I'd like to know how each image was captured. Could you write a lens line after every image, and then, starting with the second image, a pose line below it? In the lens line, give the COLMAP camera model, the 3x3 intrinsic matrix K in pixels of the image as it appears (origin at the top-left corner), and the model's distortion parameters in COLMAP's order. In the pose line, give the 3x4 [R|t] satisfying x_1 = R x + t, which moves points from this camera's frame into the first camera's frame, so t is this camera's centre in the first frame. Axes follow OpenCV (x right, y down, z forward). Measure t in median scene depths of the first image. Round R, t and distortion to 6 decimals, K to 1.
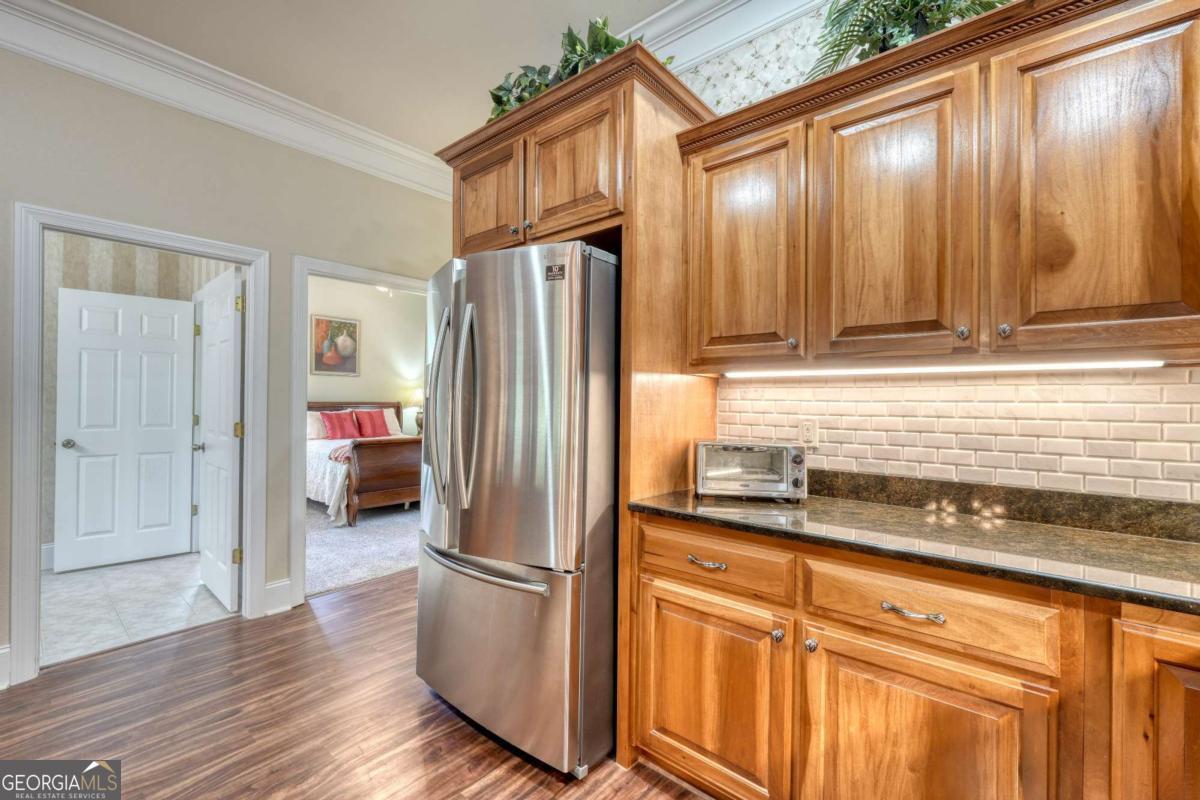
lens RADIAL K [[505.6, 0, 596.9], [0, 505.6, 398.7], [0, 0, 1]] dist [-0.000420, 0.000124]
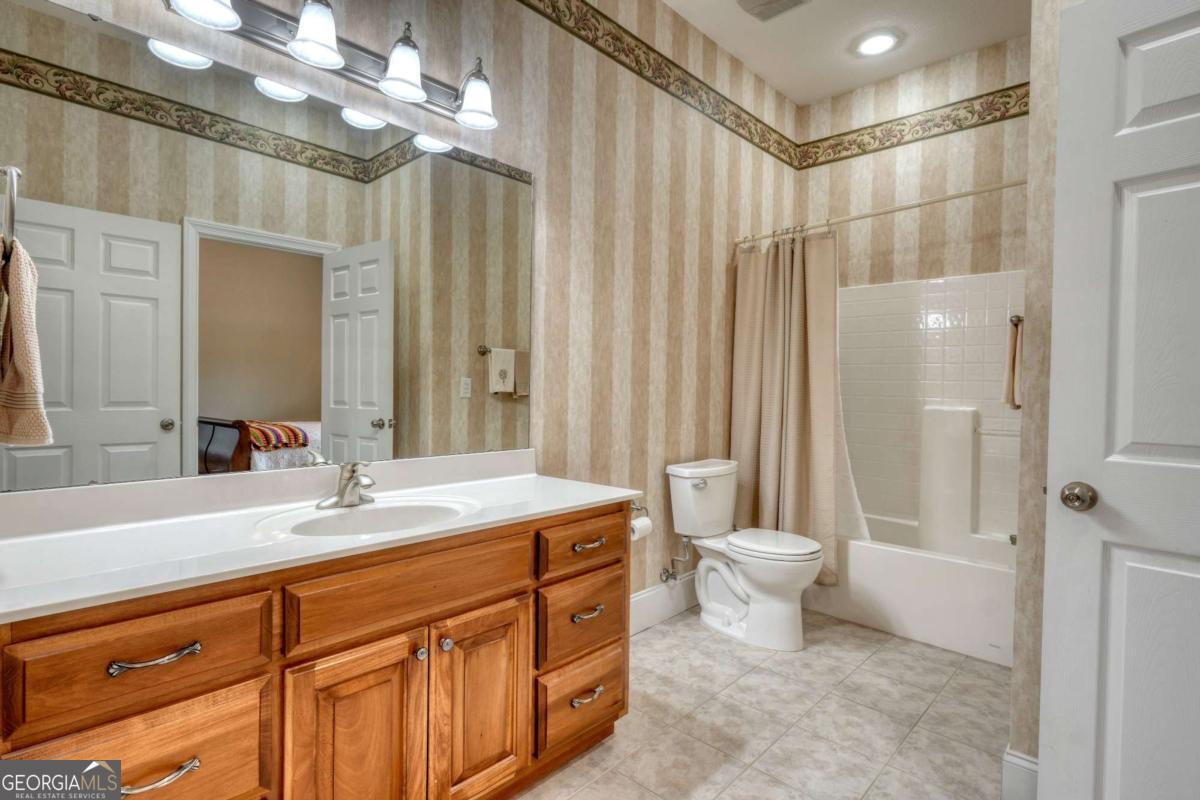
lens RADIAL K [[587.3, 0, 600.0], [0, 587.3, 400.0], [0, 0, 1]] dist [-0.000695, -0.000148]
pose [[-0.056188, 0.005766, -0.998404, -0.777990], [-0.009770, 0.999932, 0.006325, 0.034544], [0.998372, 0.010110, -0.056127, 0.844896]]
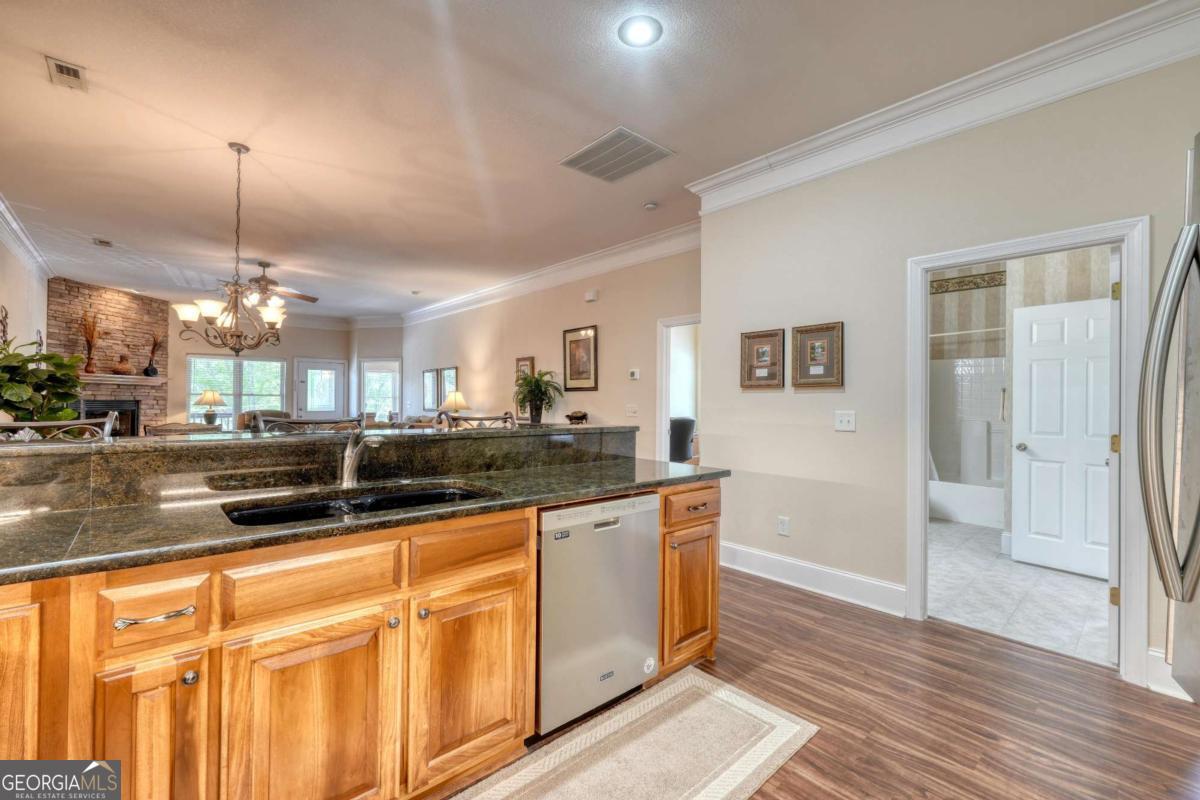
lens RADIAL K [[505.6, 0, 596.9], [0, 505.6, 398.7], [0, 0, 1]] dist [-0.000420, 0.000124]
pose [[-0.139900, -0.013762, -0.990070, 0.223118], [-0.005722, 0.999898, -0.013090, 0.002943], [0.990149, 0.003834, -0.139964, 0.266715]]
